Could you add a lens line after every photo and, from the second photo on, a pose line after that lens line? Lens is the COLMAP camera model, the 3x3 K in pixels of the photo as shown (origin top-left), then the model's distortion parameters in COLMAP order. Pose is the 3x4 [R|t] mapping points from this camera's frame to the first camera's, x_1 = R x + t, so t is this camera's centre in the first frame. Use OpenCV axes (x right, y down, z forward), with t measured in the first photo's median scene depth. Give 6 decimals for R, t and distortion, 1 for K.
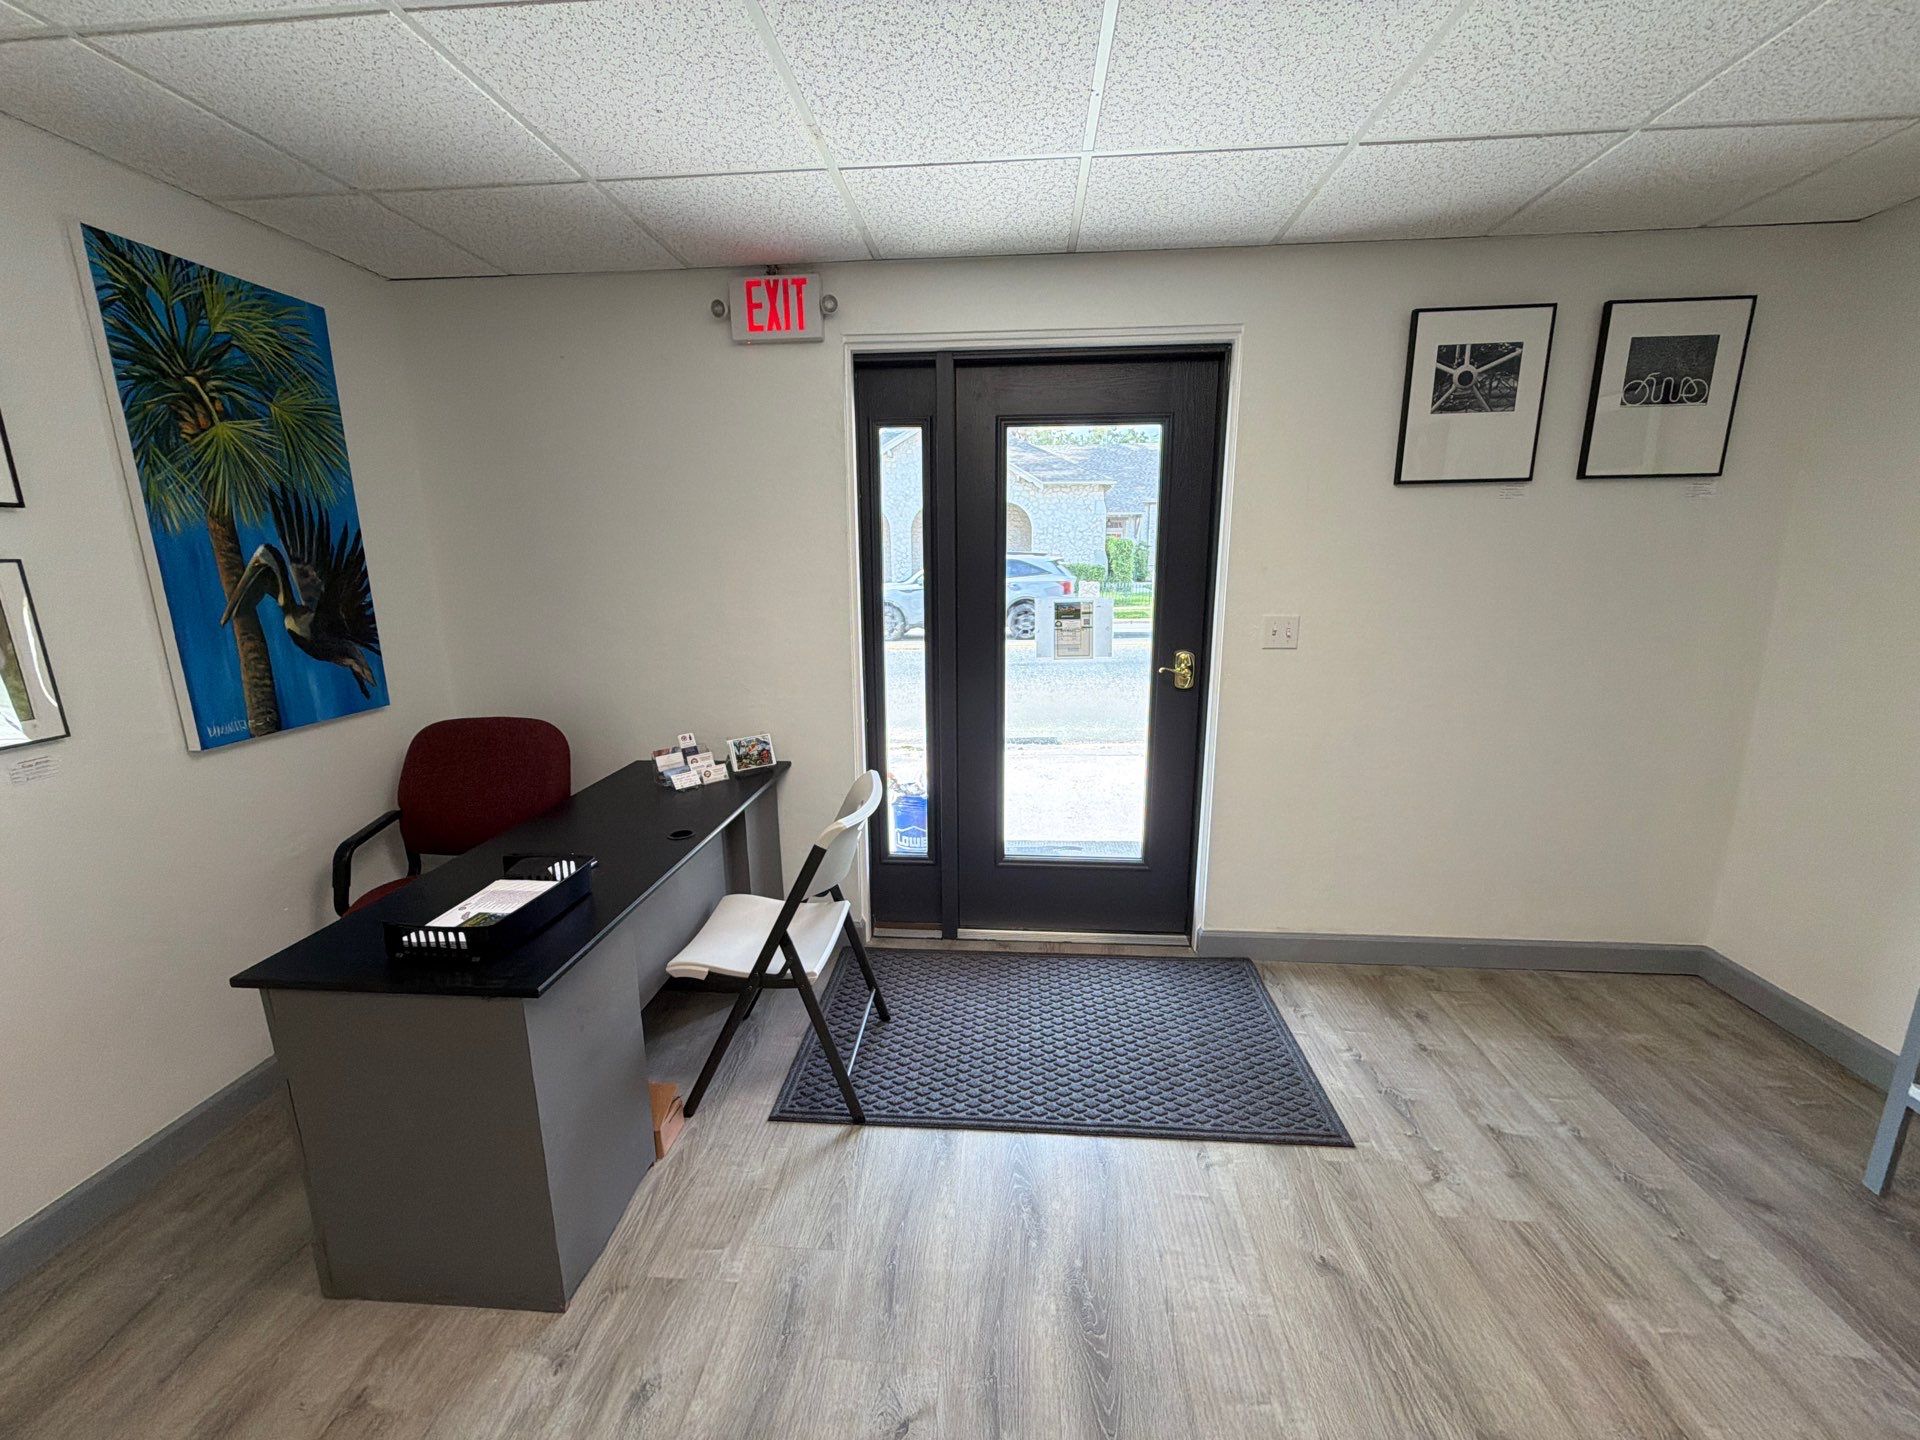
lens RADIAL K [[763.7, 0, 962.8], [0, 763.7, 717.5], [0, 0, 1]] dist [-0.004513, 0.001098]
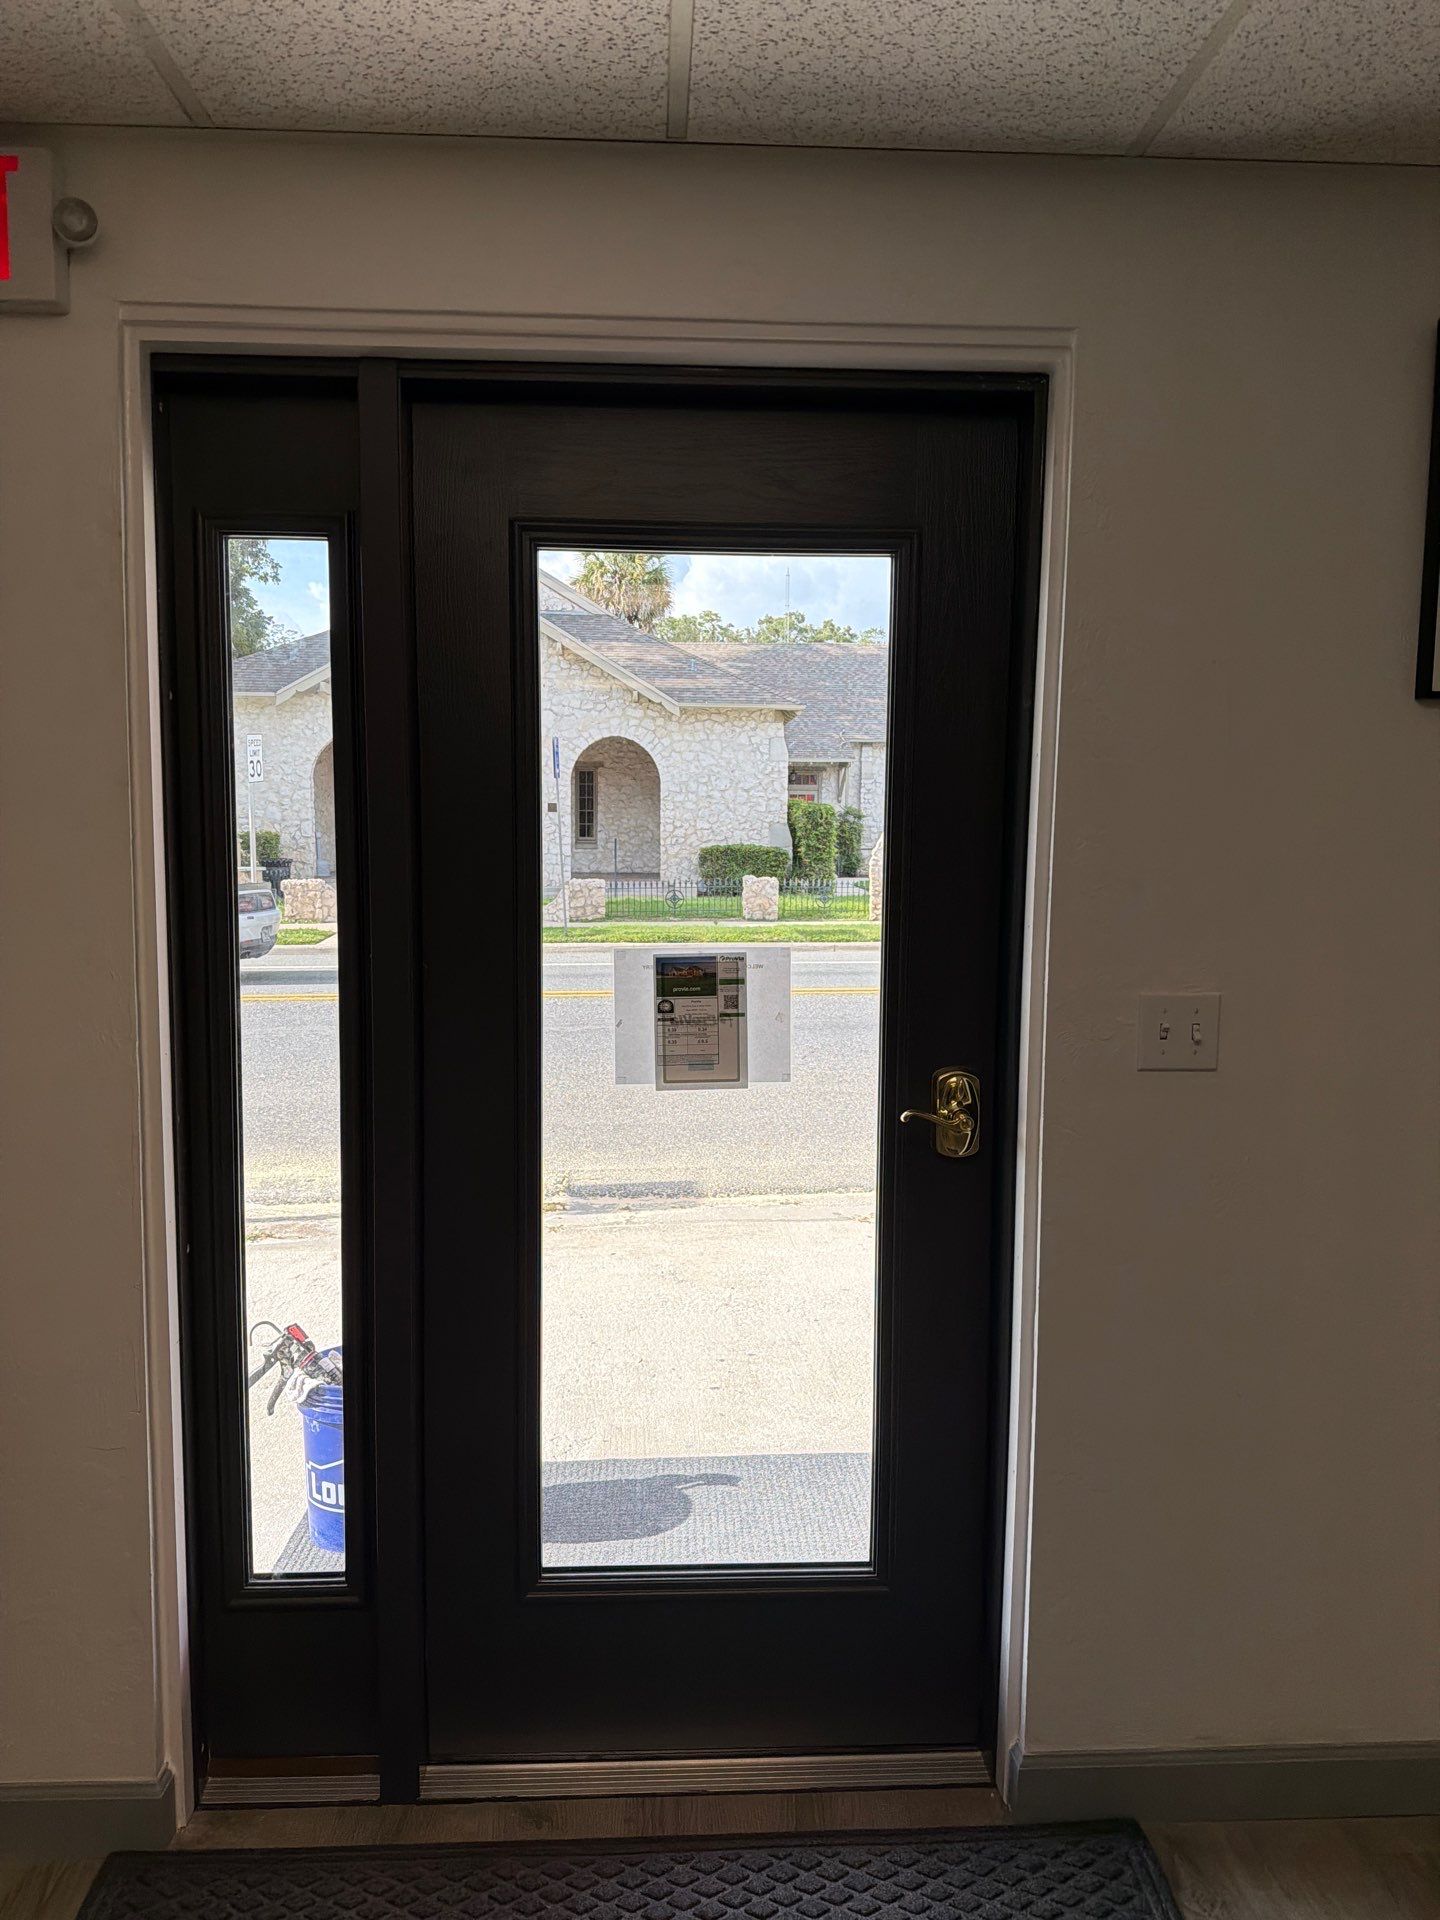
lens RADIAL K [[1363.0, 0, 715.0], [0, 1363.0, 964.0], [0, 0, 1]] dist [0.011698, -0.011344]
pose [[0.991862, 0.002174, 0.127302, 0.070103], [0.011771, 0.994006, -0.108689, -0.078310], [-0.126775, 0.109303, 0.985891, 0.311524]]
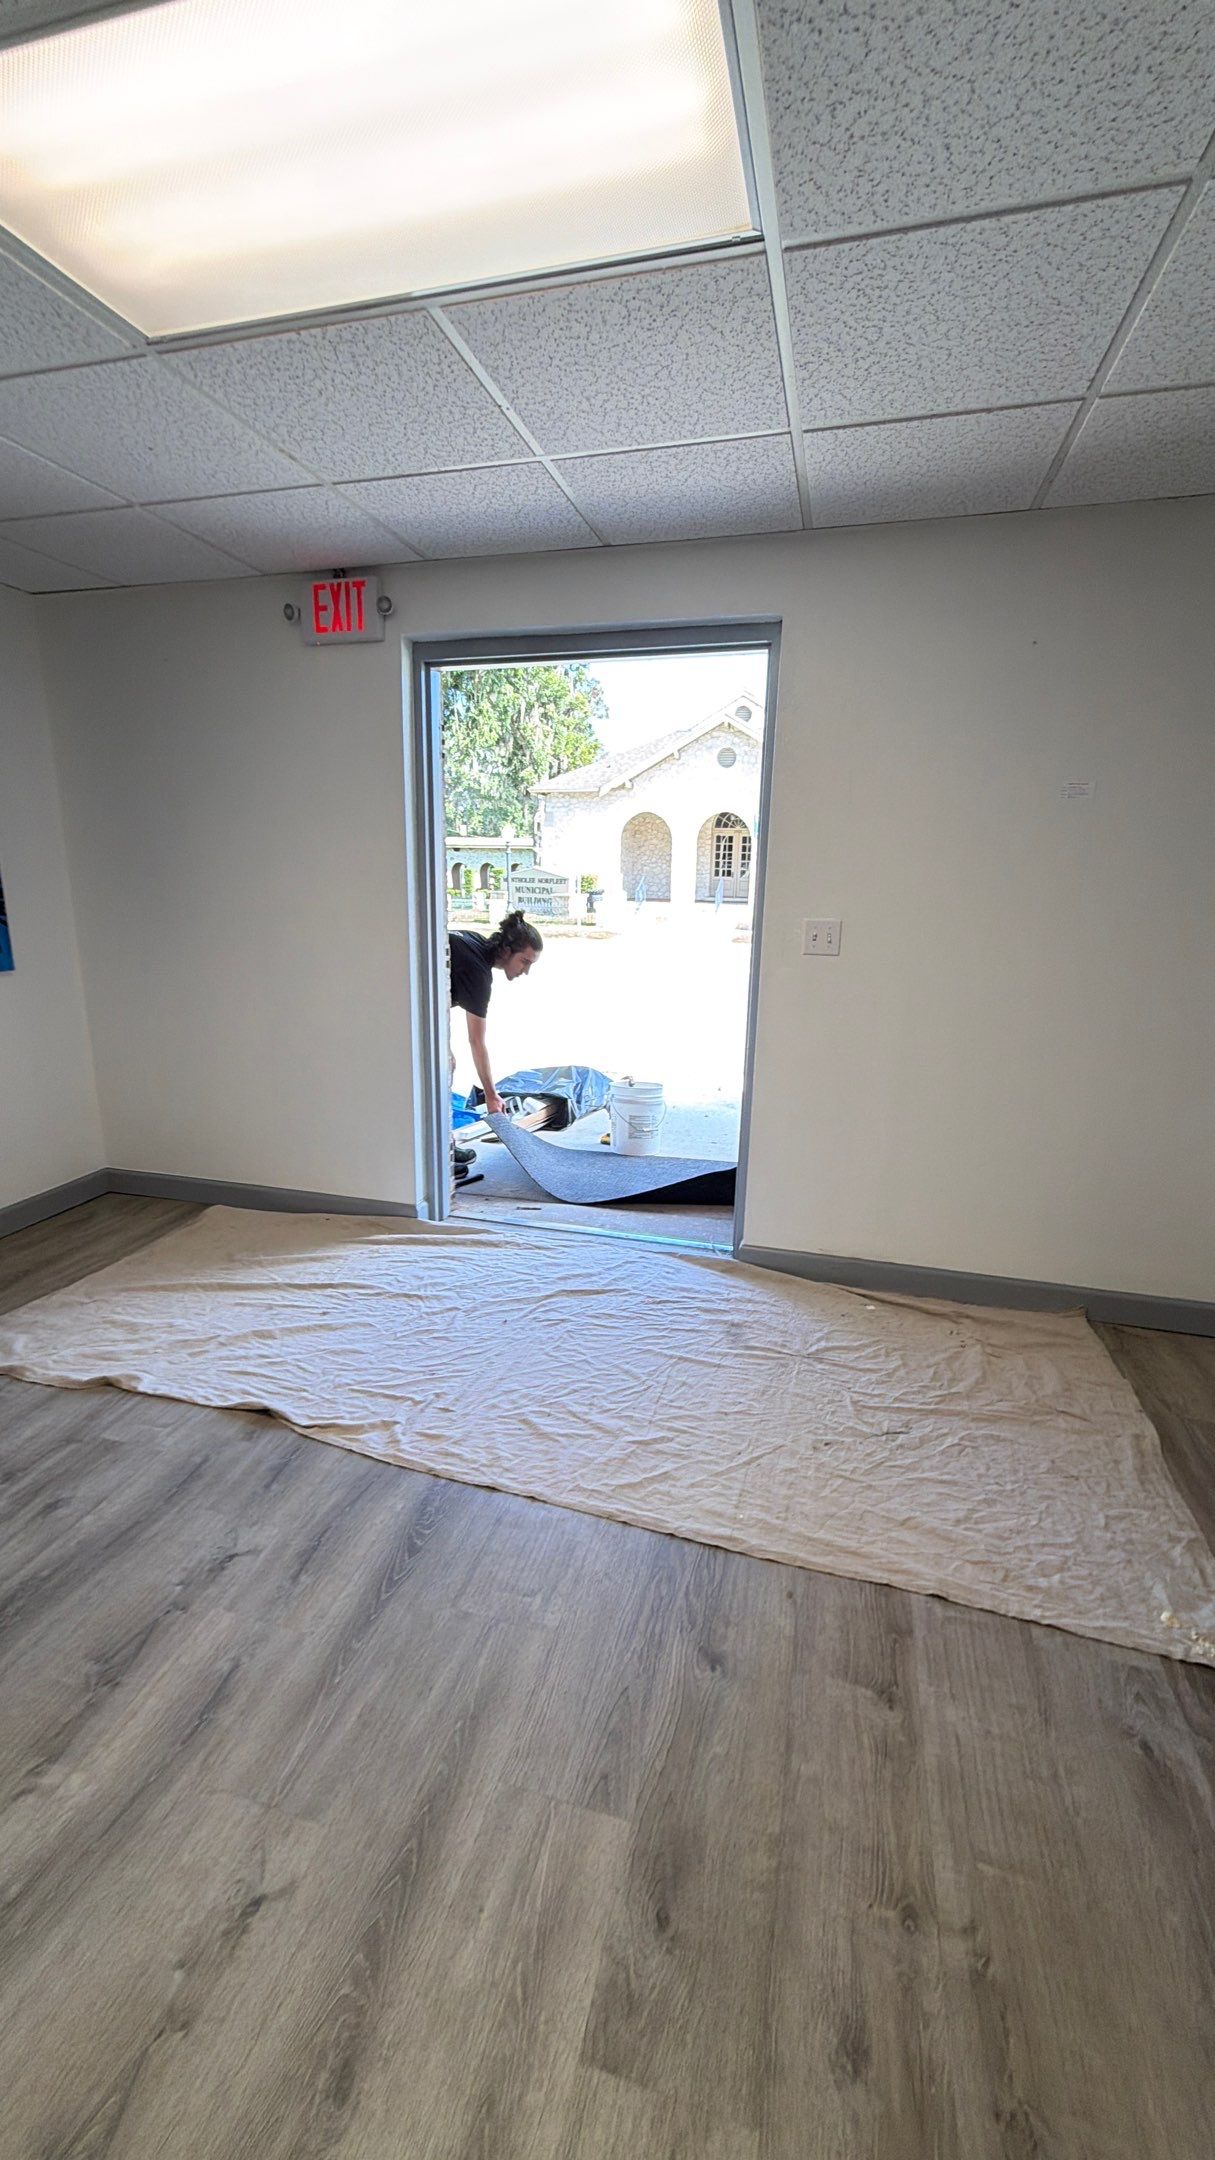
lens RADIAL K [[859.1, 0, 608.2], [0, 859.1, 1075.4], [0, 0, 1]] dist [-0.000531, -0.000031]
pose [[0.982277, 0.065621, -0.175572, 0.396984], [-0.061330, 0.997674, 0.029760, 0.051500], [0.177117, -0.018465, 0.984017, -0.124902]]
